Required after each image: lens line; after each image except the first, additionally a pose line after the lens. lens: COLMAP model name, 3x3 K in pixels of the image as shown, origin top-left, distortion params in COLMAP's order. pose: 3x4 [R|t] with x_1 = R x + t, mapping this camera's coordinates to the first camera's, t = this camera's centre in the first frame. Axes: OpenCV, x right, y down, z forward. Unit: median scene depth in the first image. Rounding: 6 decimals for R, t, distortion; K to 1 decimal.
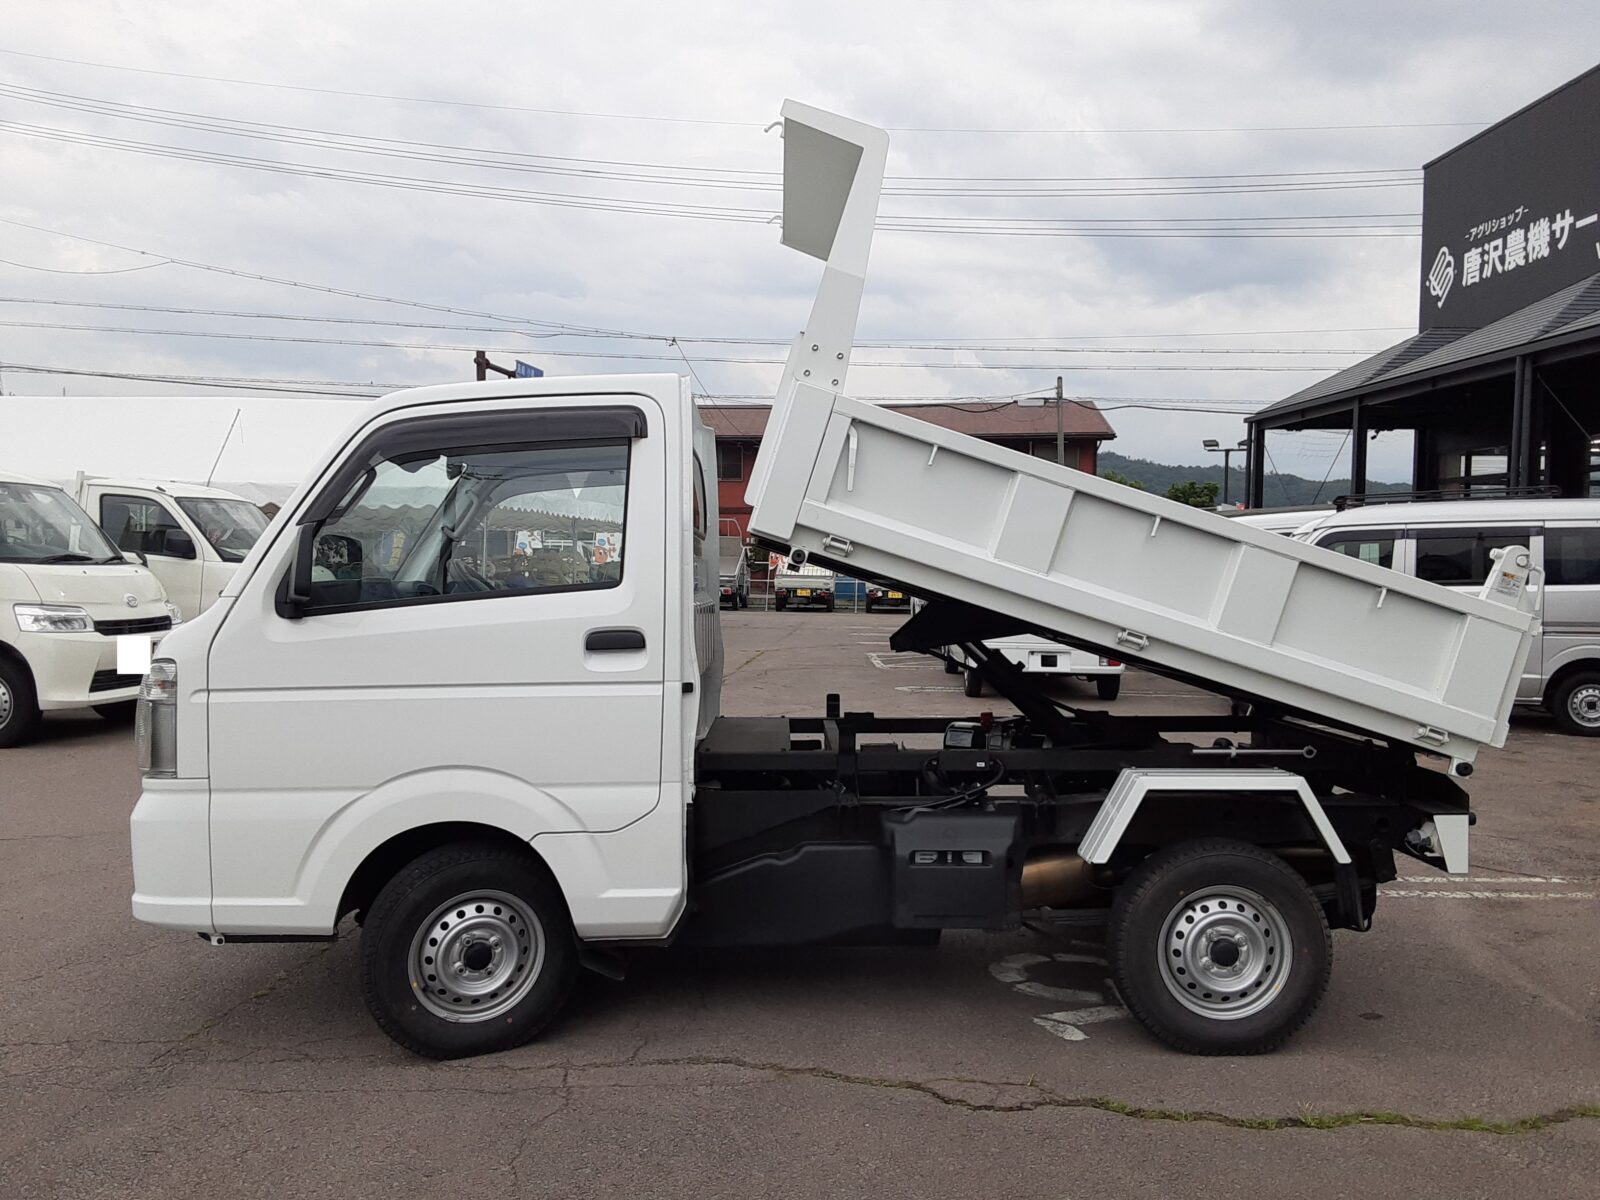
lens RADIAL K [[1290.9, 0, 792.0], [0, 1290.9, 610.4], [0, 0, 1]] dist [0.112966, -0.176425]
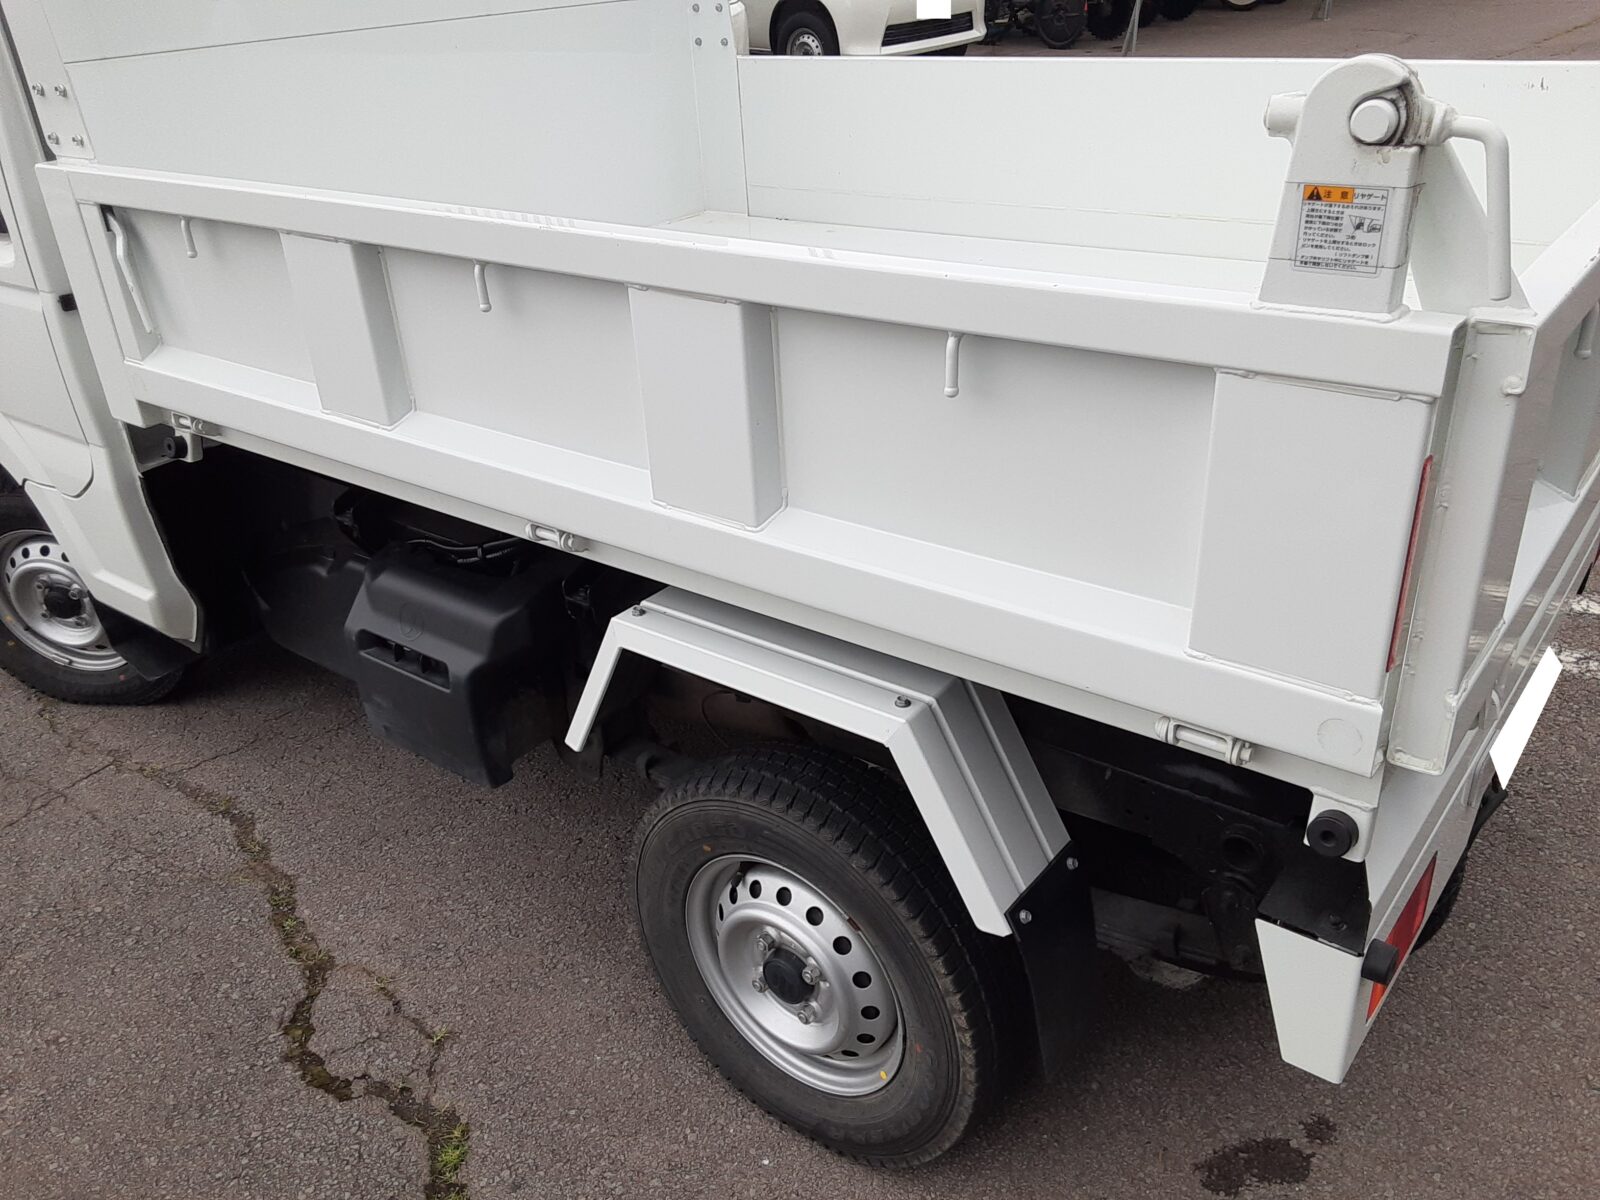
lens RADIAL K [[1290.9, 0, 792.0], [0, 1290.9, 610.4], [0, 0, 1]] dist [0.112966, -0.176425]
pose [[0.780346, 0.254034, -0.571425, 0.579719], [0.042396, 0.890178, 0.453635, -0.080501], [0.623909, -0.378219, 0.683877, 0.728942]]
